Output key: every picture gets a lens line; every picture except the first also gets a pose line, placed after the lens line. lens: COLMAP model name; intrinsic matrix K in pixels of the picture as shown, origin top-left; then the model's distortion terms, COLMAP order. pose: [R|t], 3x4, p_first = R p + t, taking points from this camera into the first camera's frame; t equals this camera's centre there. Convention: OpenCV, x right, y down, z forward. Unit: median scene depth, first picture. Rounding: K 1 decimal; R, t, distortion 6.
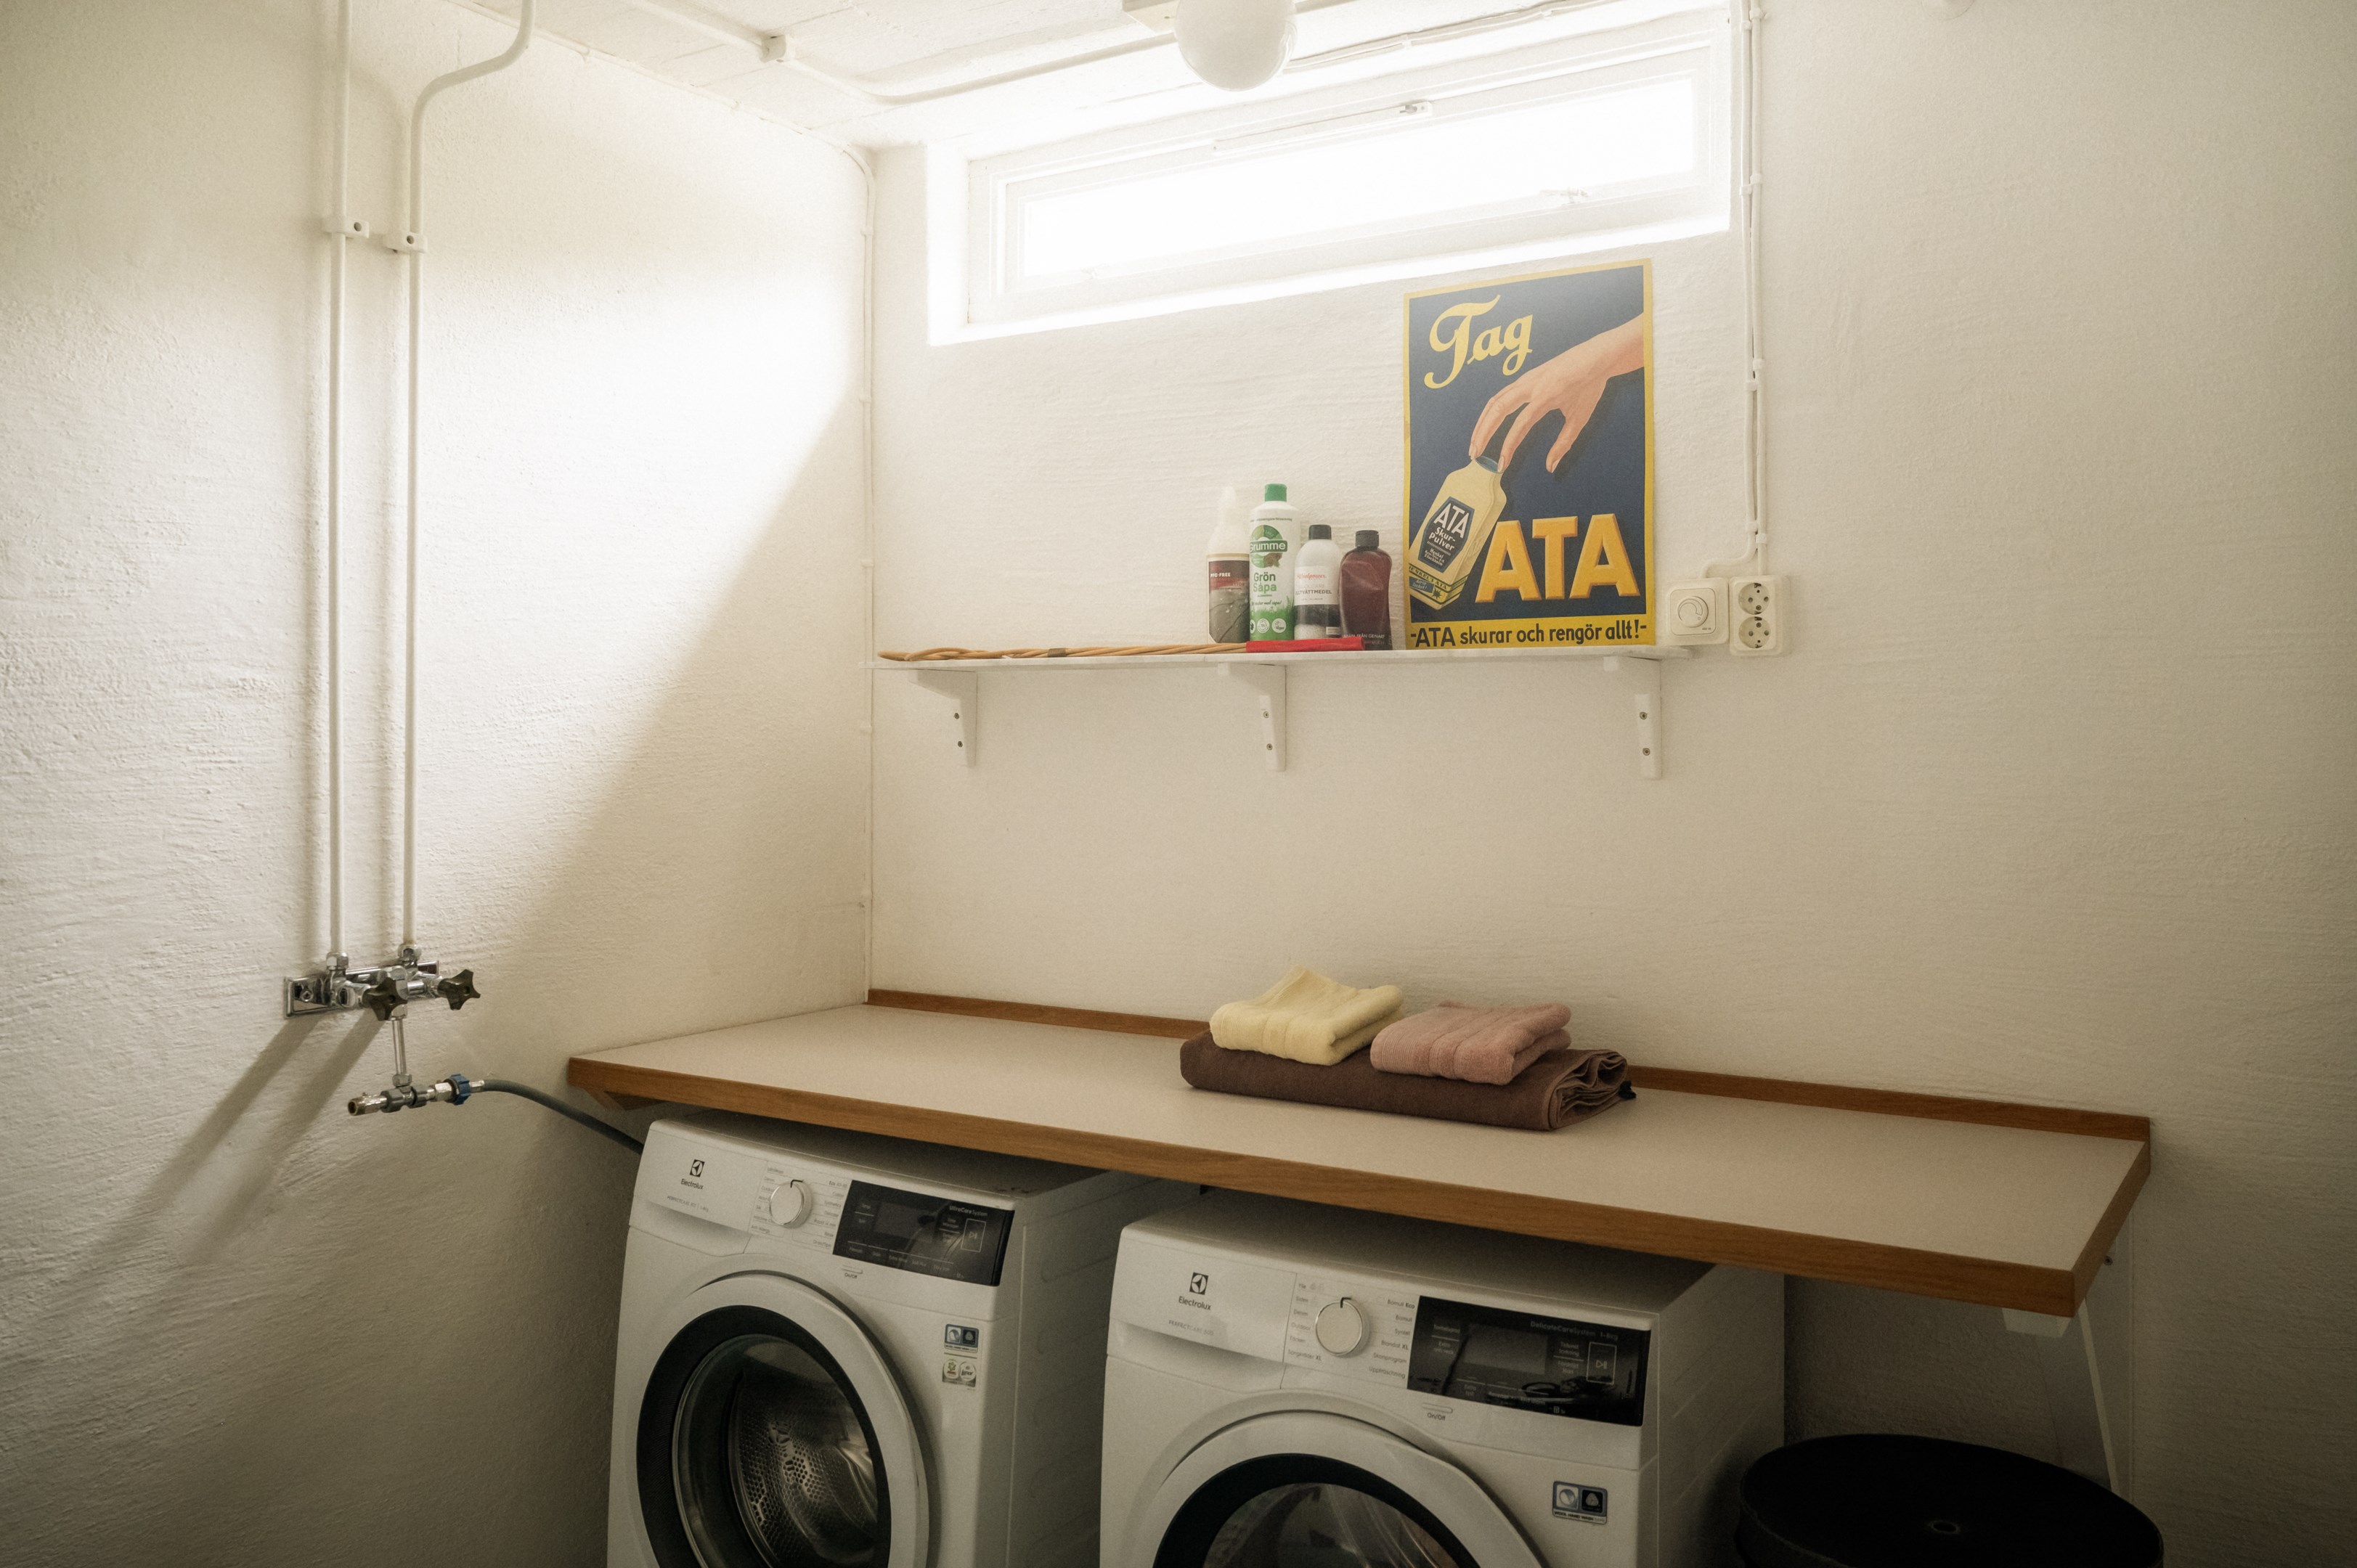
lens RADIAL K [[1831.6, 0, 1189.2], [0, 1831.6, 725.0], [0, 0, 1]] dist [-0.007169, -0.000178]
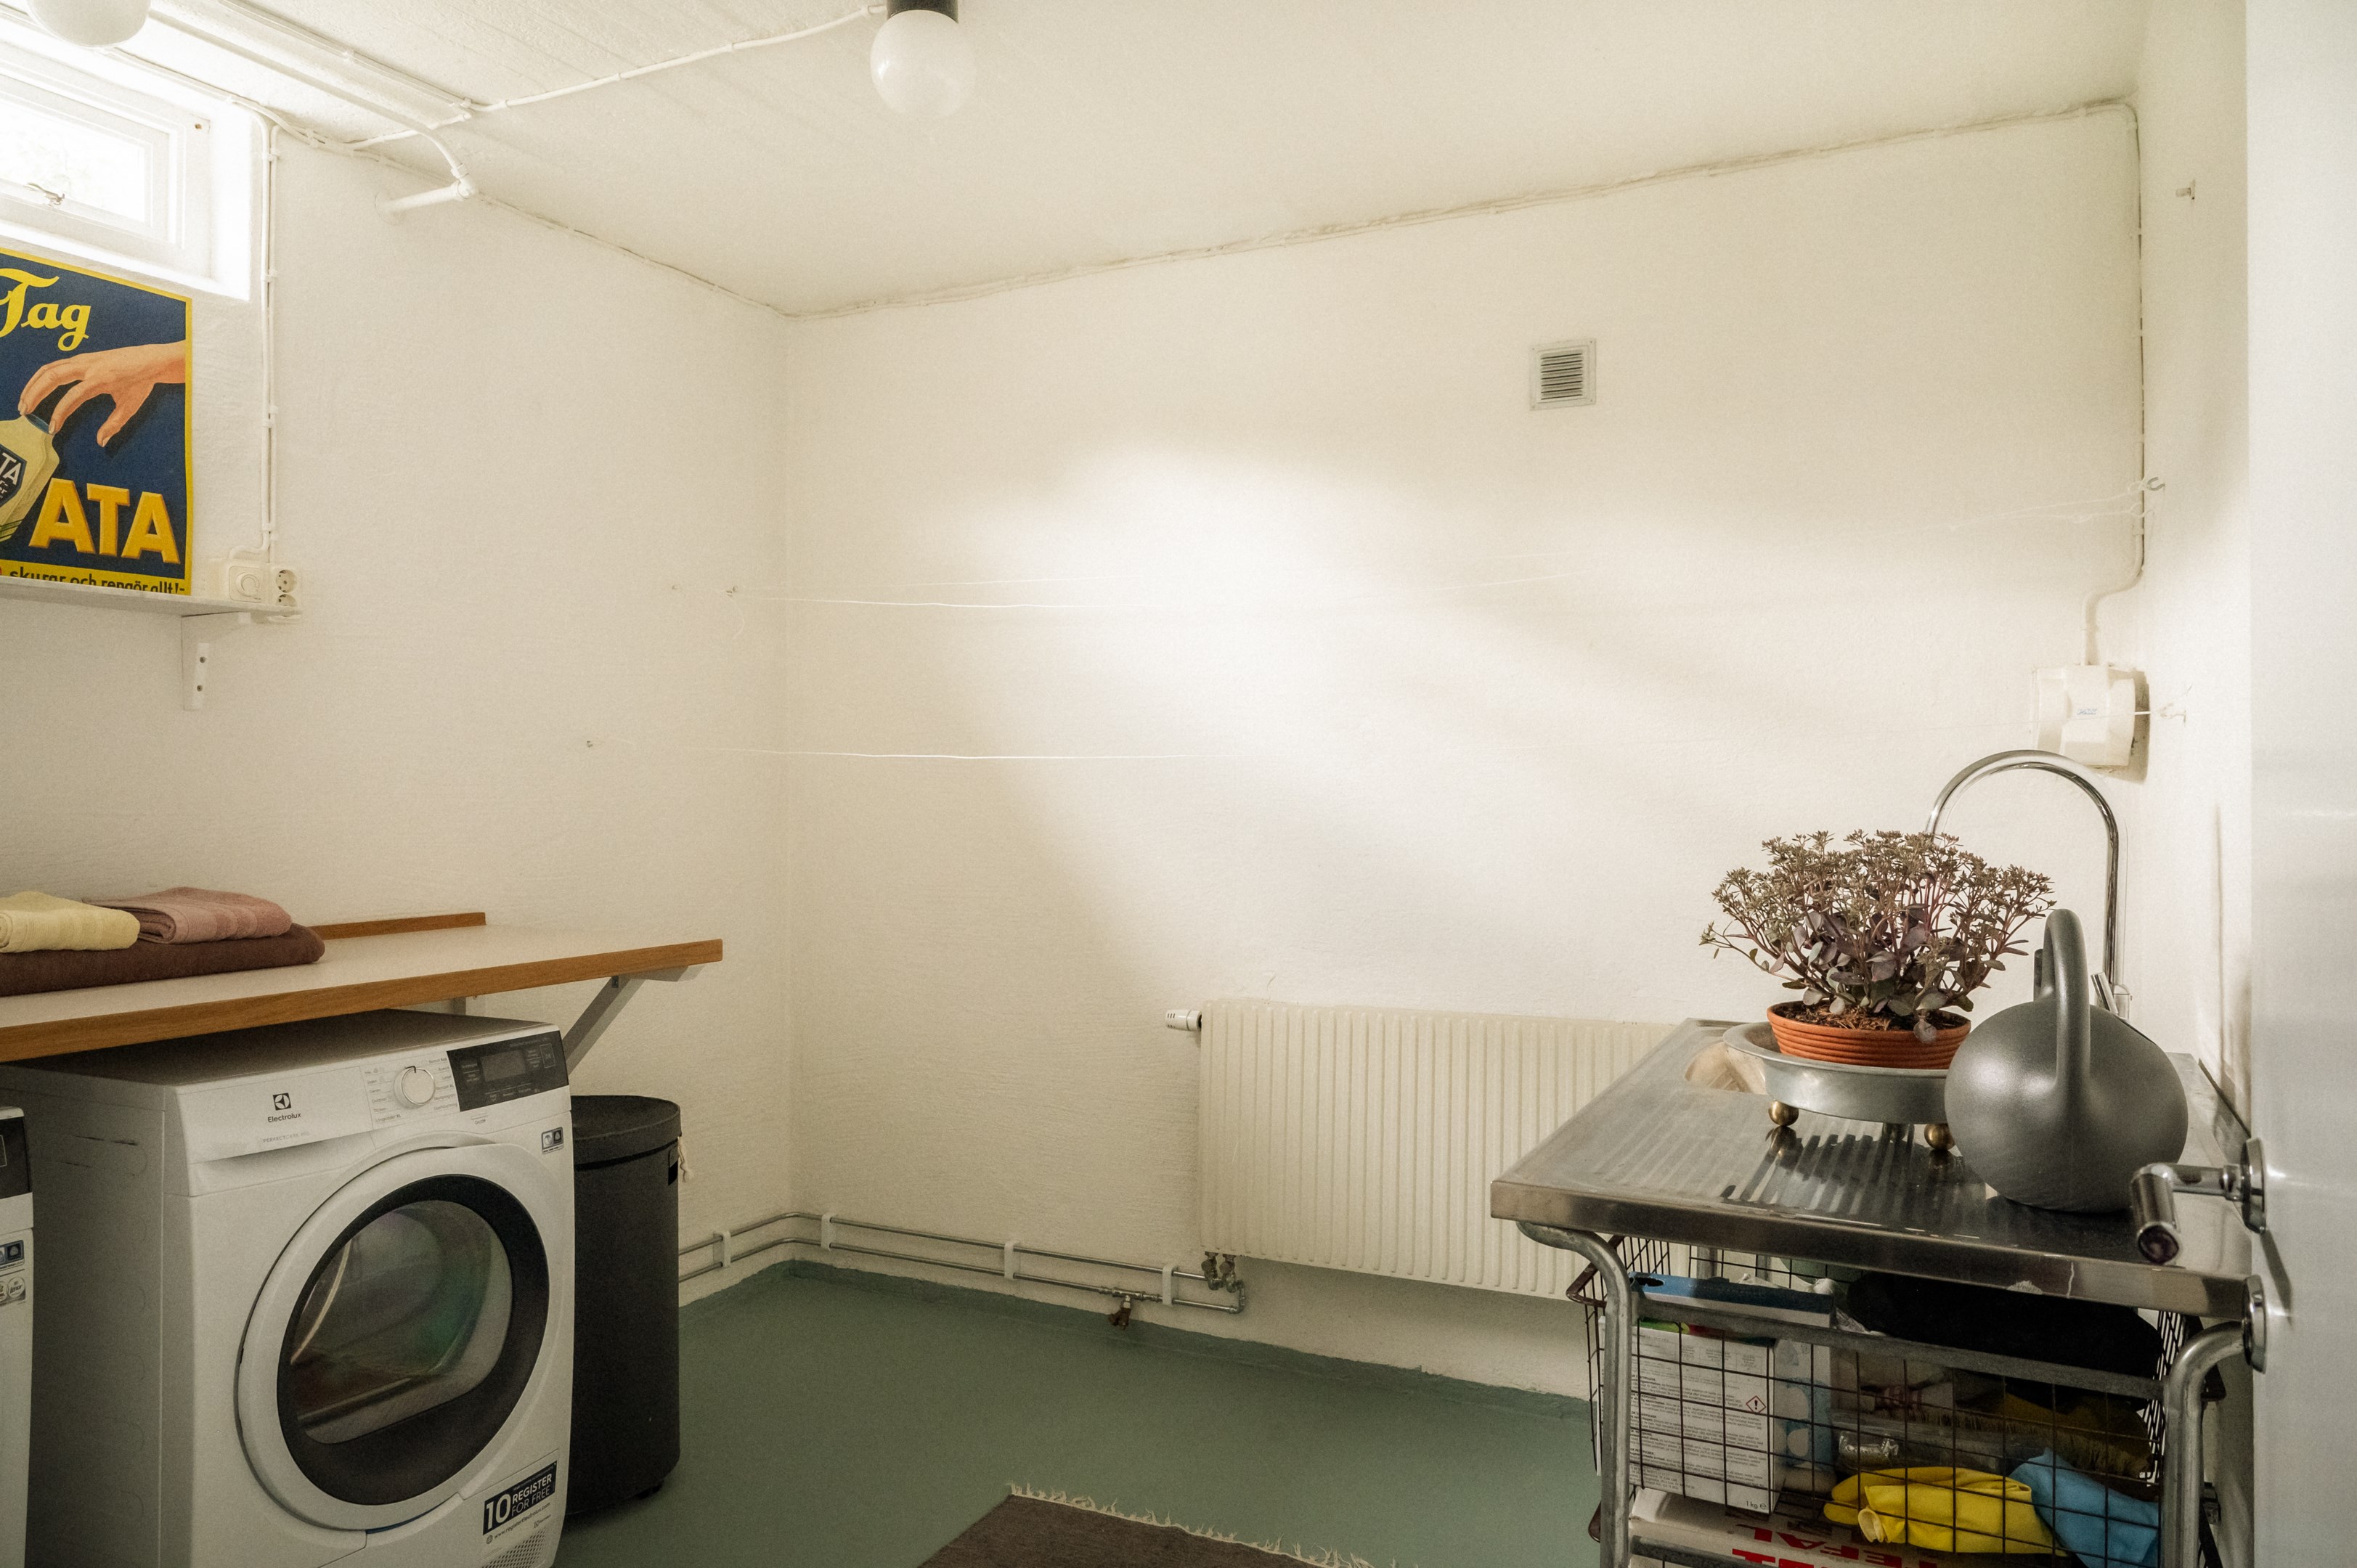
lens RADIAL K [[1594.5, 0, 1182.4], [0, 1594.5, 783.6], [0, 0, 1]] dist [0.005362, -0.007242]
pose [[-0.092105, -0.003952, 0.995741, -0.882112], [-0.007399, 0.999967, 0.003285, 0.069255], [-0.995722, -0.007065, -0.092132, 0.403640]]
